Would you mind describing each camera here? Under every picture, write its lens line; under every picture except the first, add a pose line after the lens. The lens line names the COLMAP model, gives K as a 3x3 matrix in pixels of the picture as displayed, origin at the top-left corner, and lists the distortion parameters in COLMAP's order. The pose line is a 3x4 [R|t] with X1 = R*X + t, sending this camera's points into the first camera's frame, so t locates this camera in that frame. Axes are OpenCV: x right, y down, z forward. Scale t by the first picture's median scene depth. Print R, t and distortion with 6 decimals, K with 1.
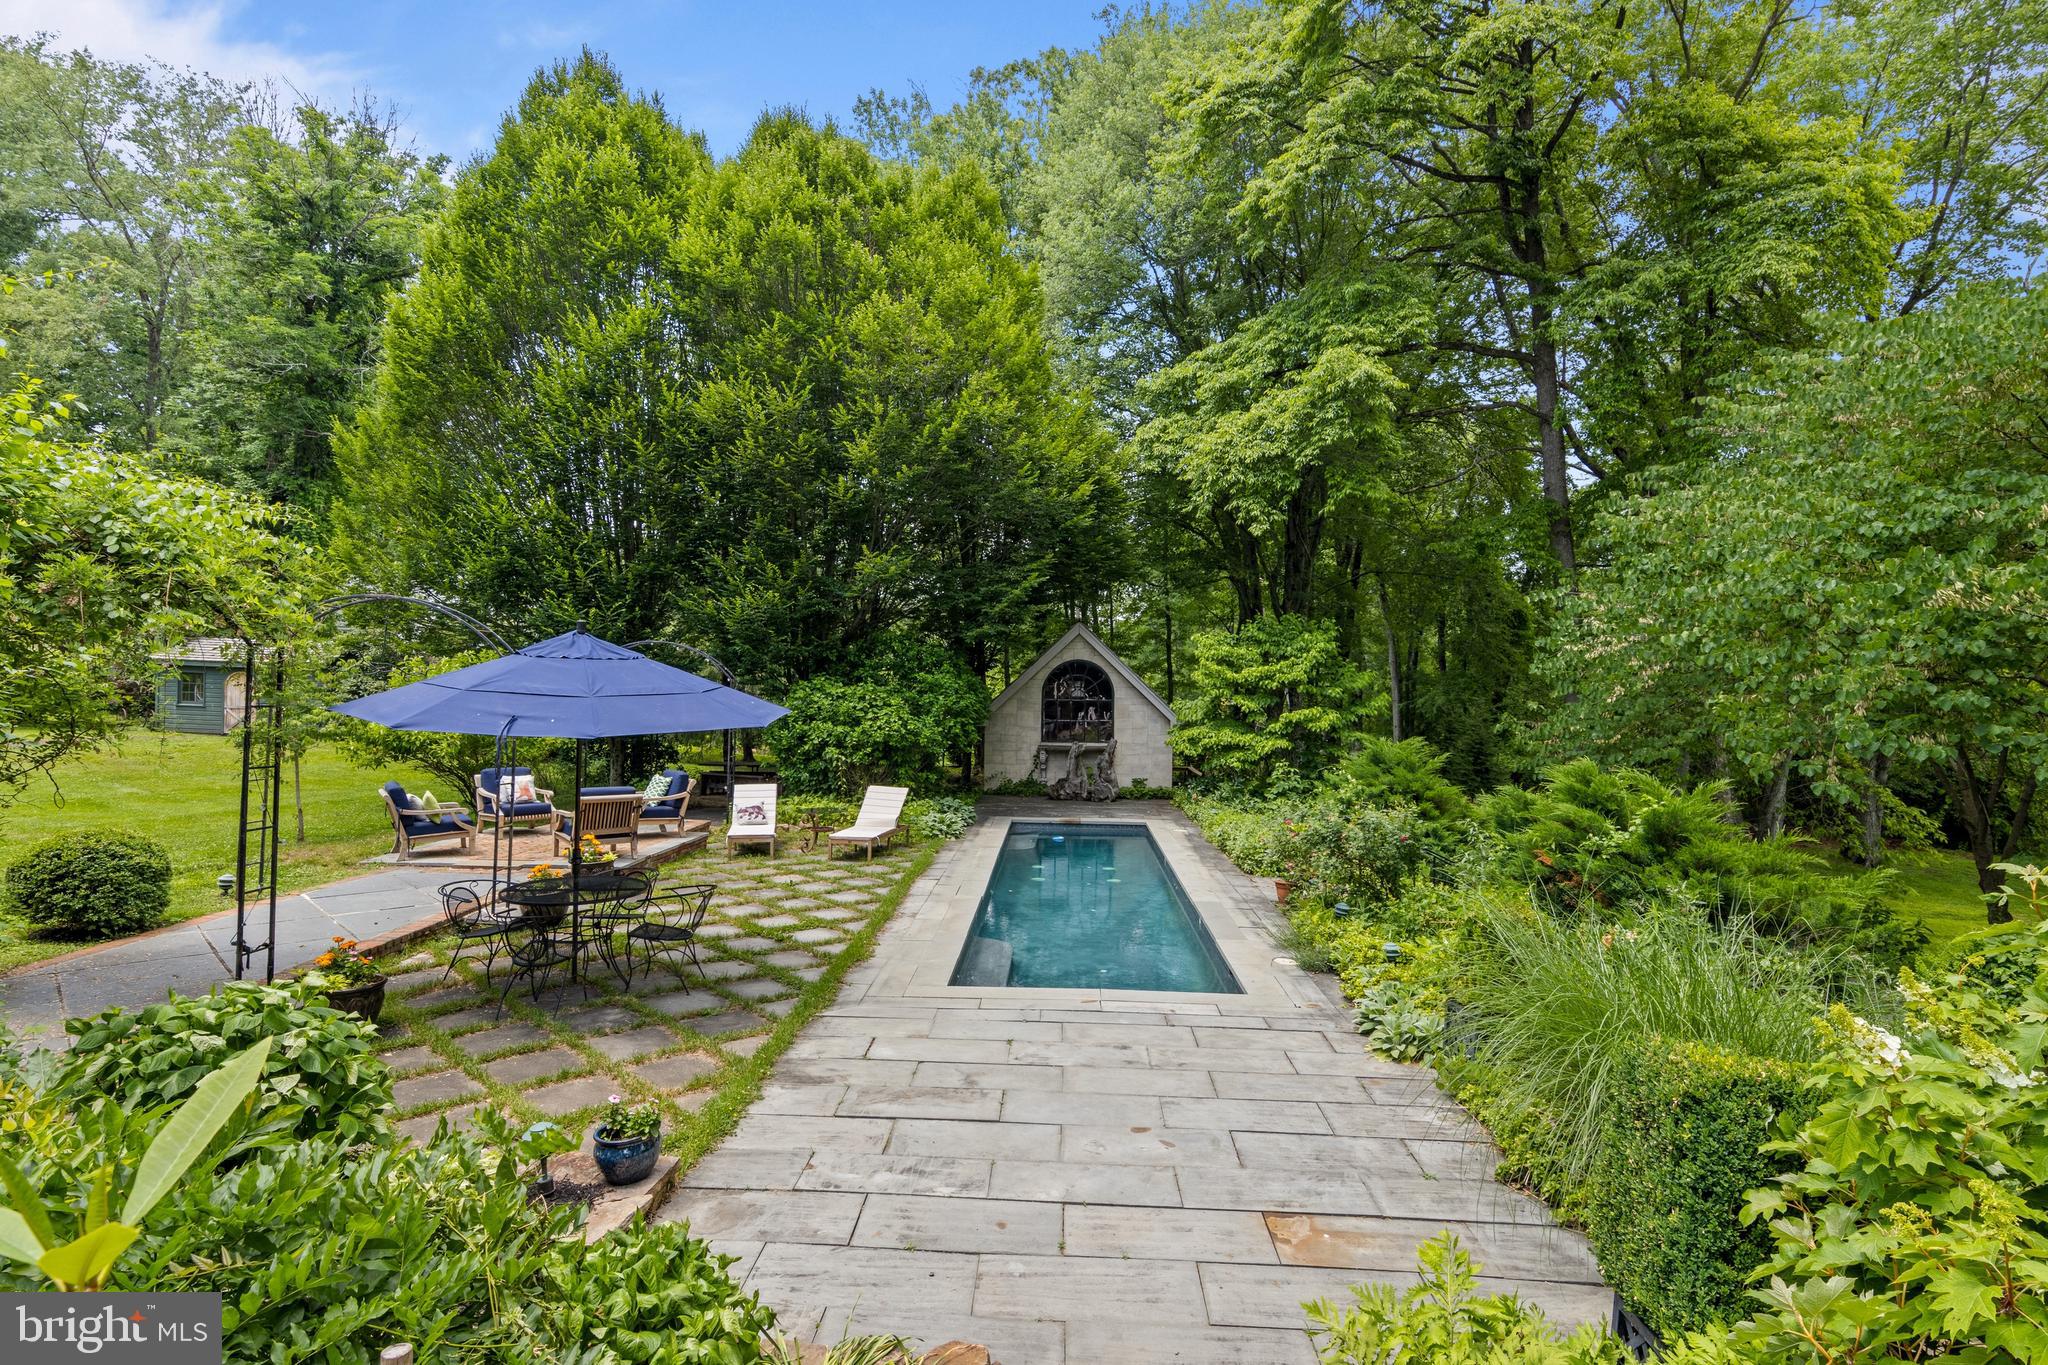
lens RADIAL K [[1084.2, 0, 1024.0], [0, 1084.2, 682.5], [0, 0, 1]] dist [0.014299, 0.000100]
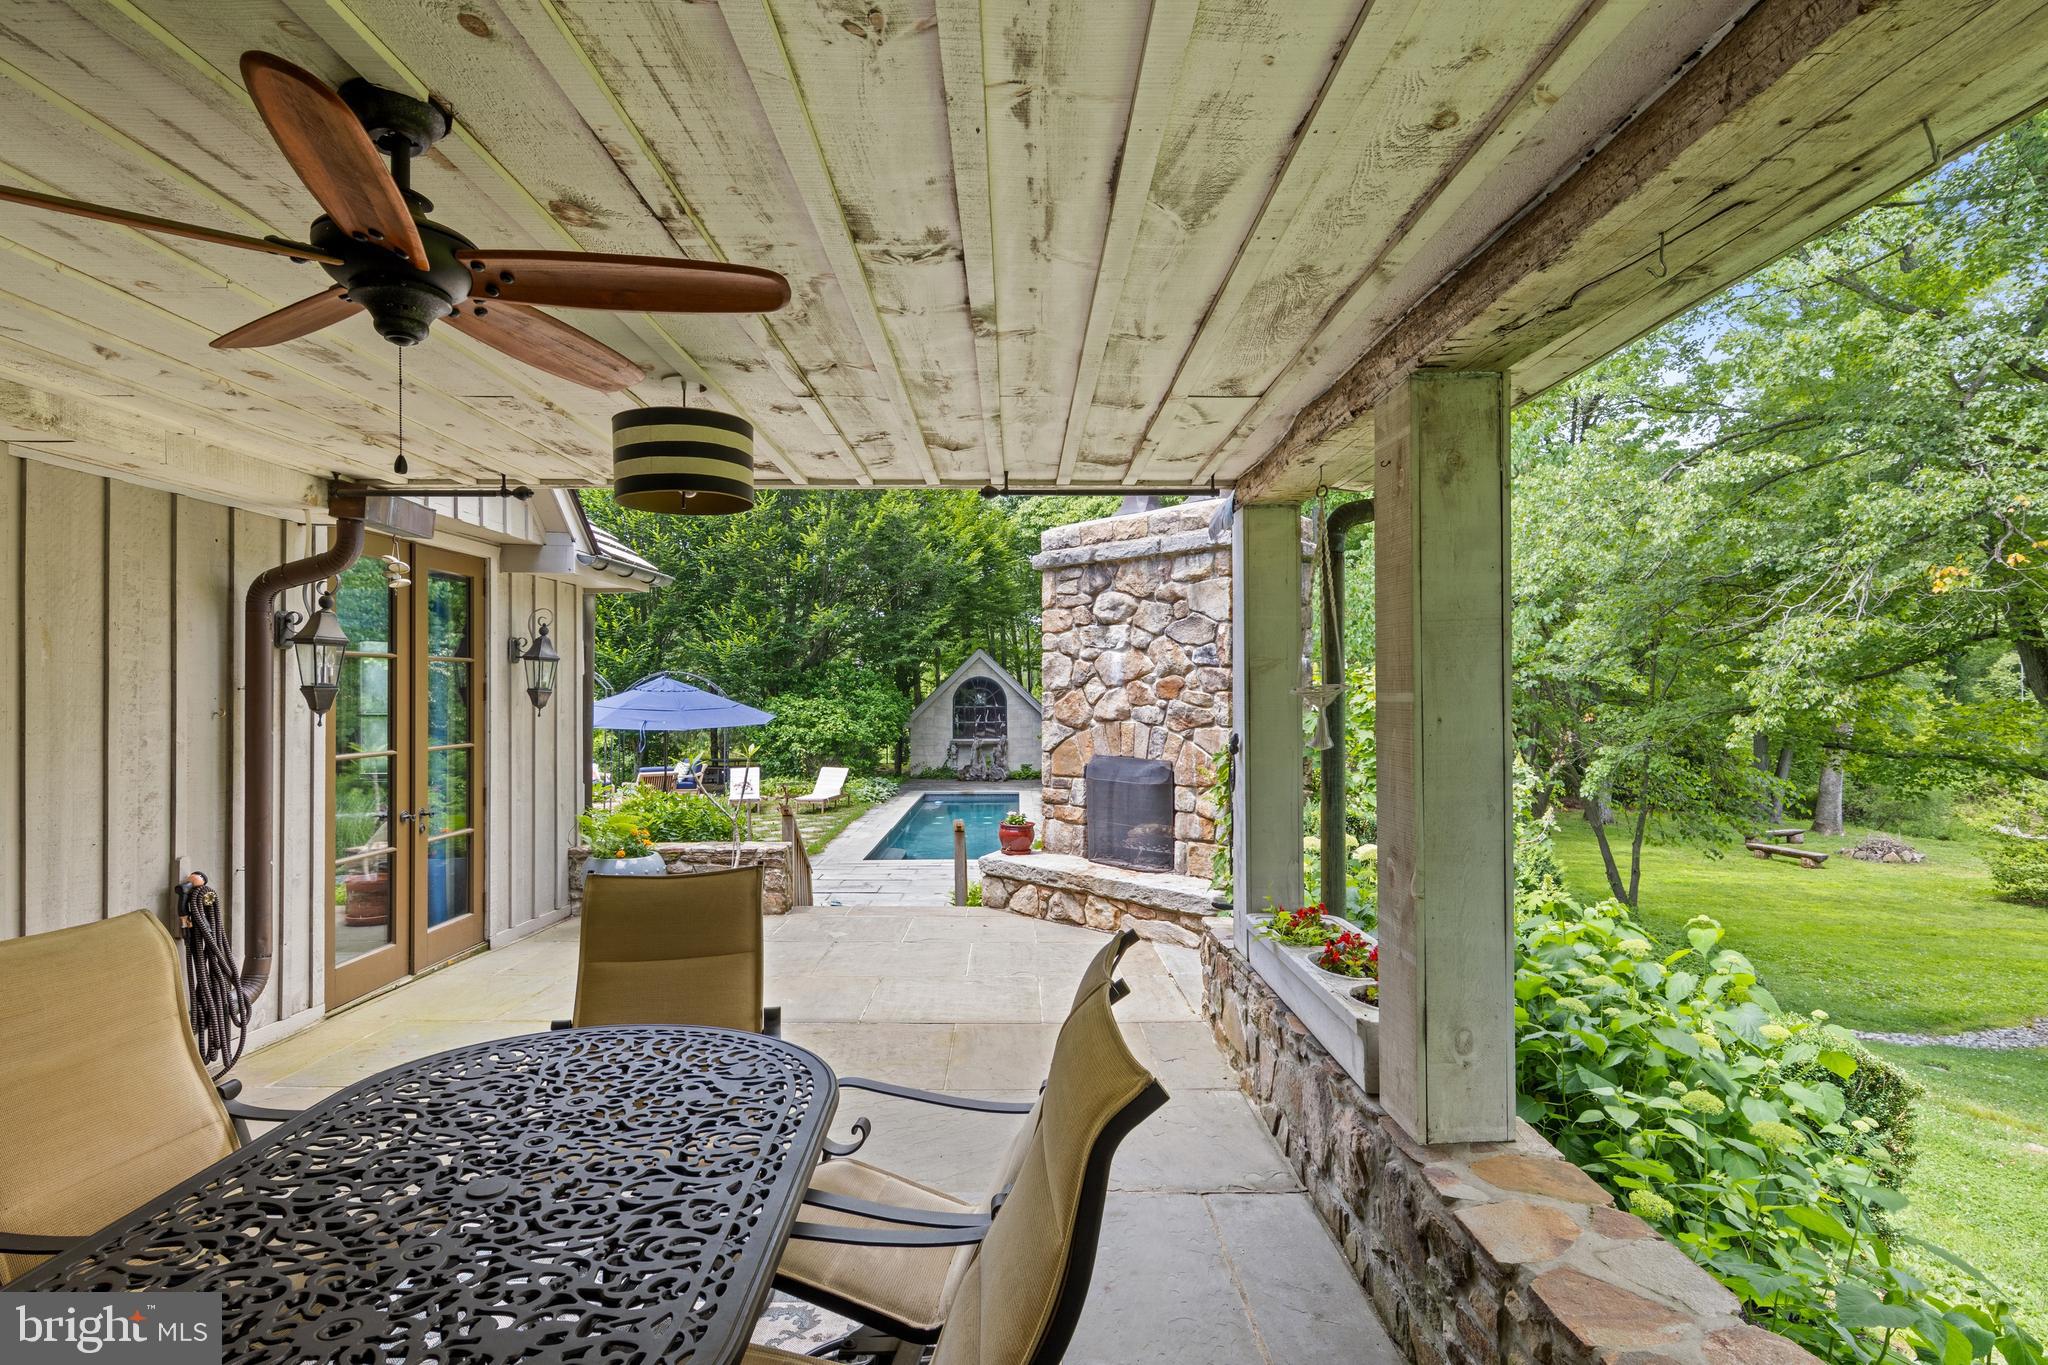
lens RADIAL K [[1053.9, 0, 1024.0], [0, 1053.9, 682.5], [0, 0, 1]] dist [0.012928, 0.000285]
pose [[0.998903, -0.018763, 0.042899, 0.065965], [0.019063, 0.999797, -0.006590, -0.005612], [-0.042767, 0.007401, 0.999058, -0.407521]]
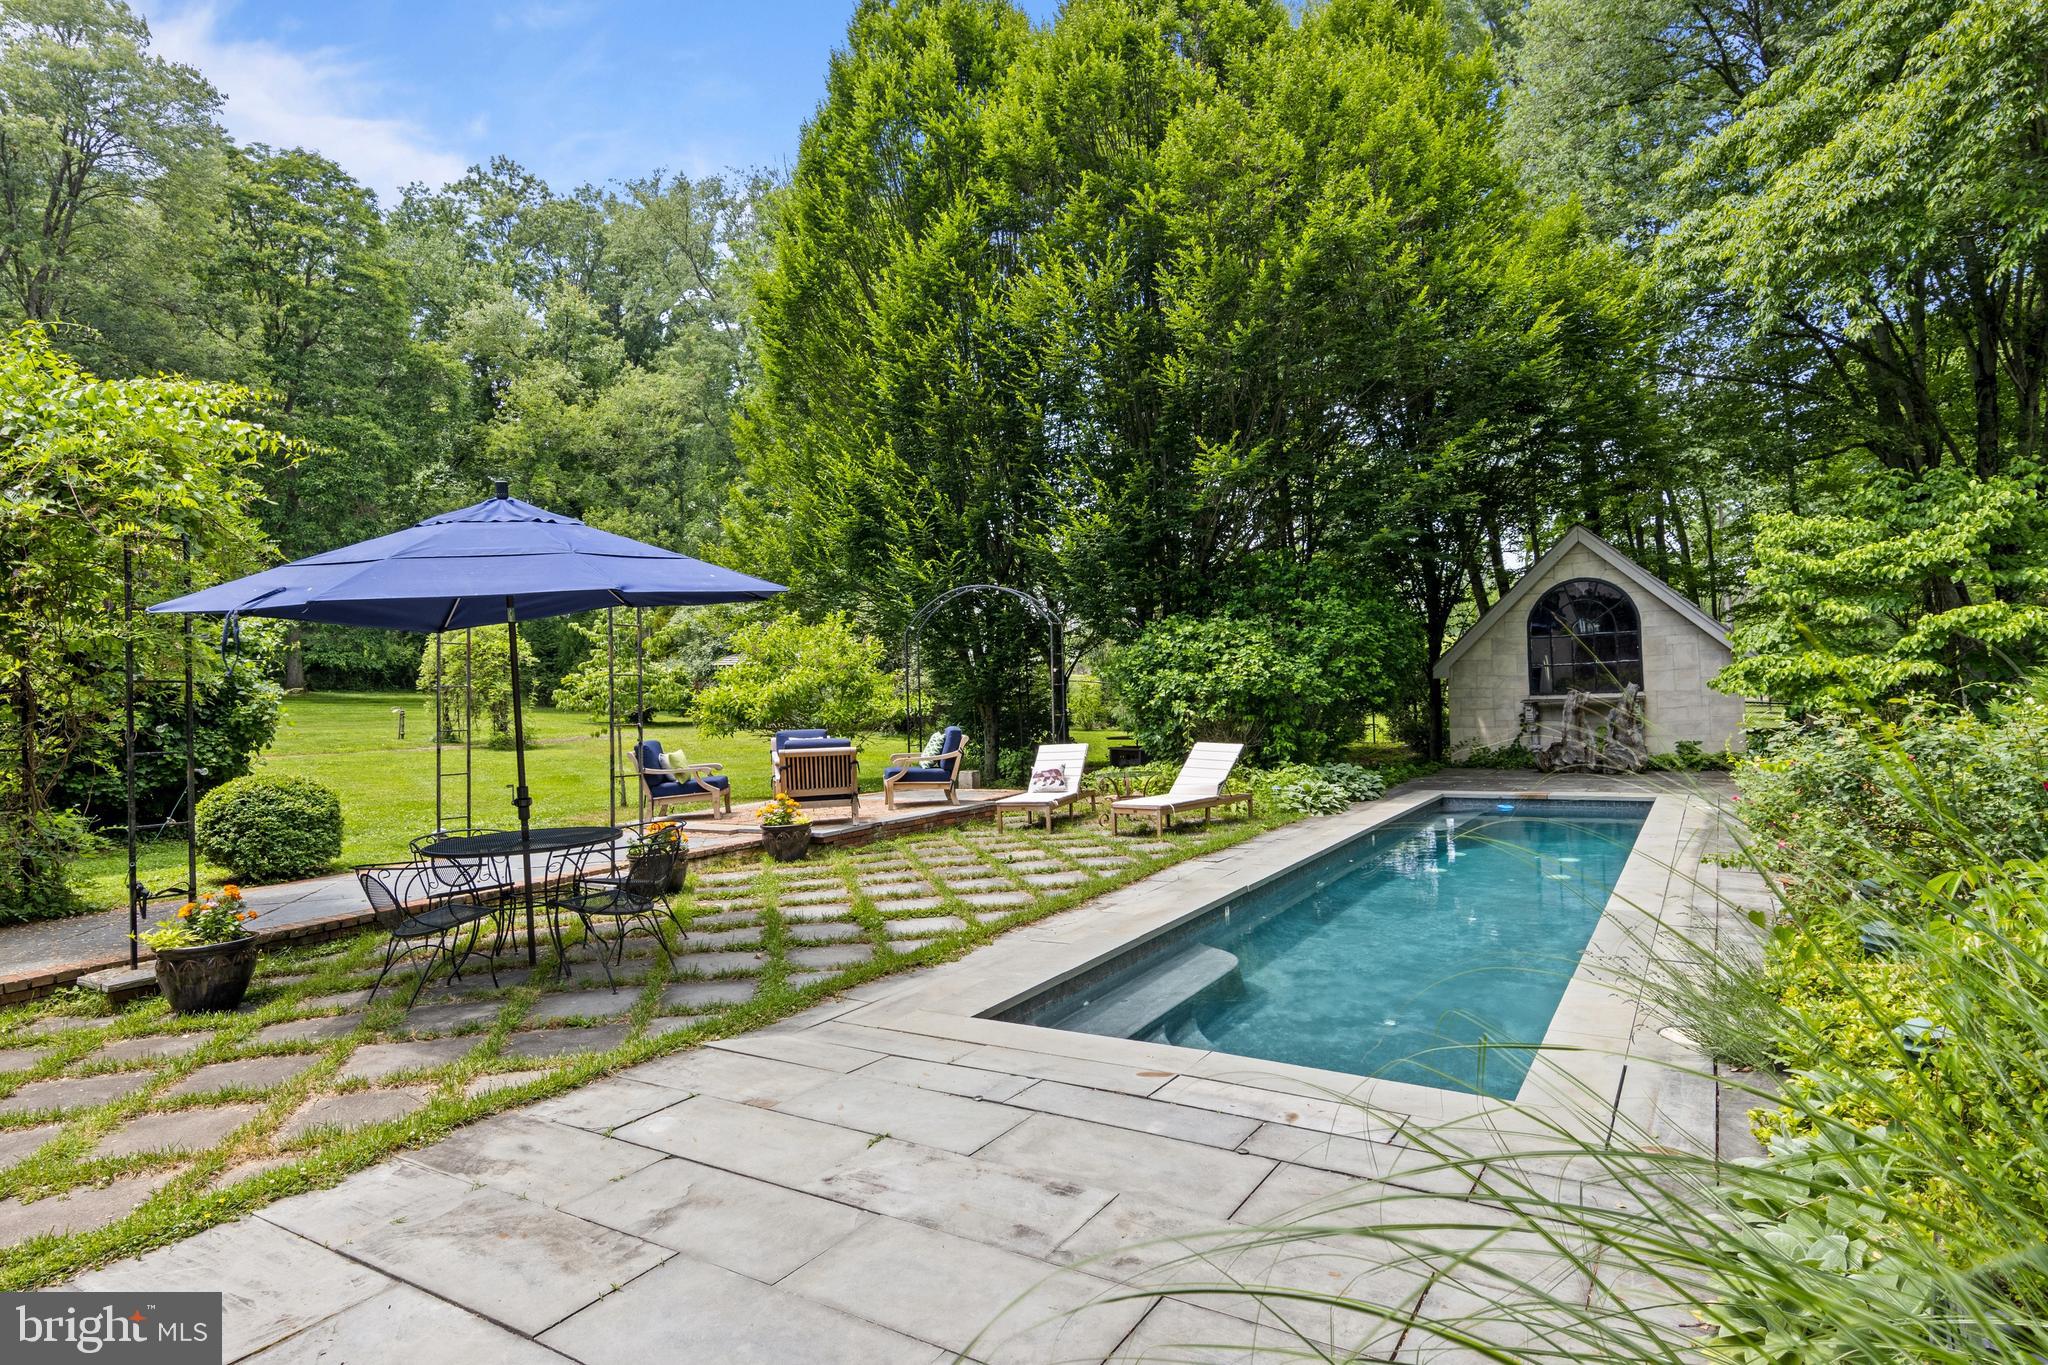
lens RADIAL K [[1113.2, 0, 1024.0], [0, 1113.2, 682.5], [0, 0, 1]] dist [0.019588, -0.000771]
pose [[0.865664, -0.052492, -0.497866, 0.128540], [0.052732, 0.998516, -0.013589, 0.051104], [0.497840, -0.014490, 0.867148, 0.233684]]
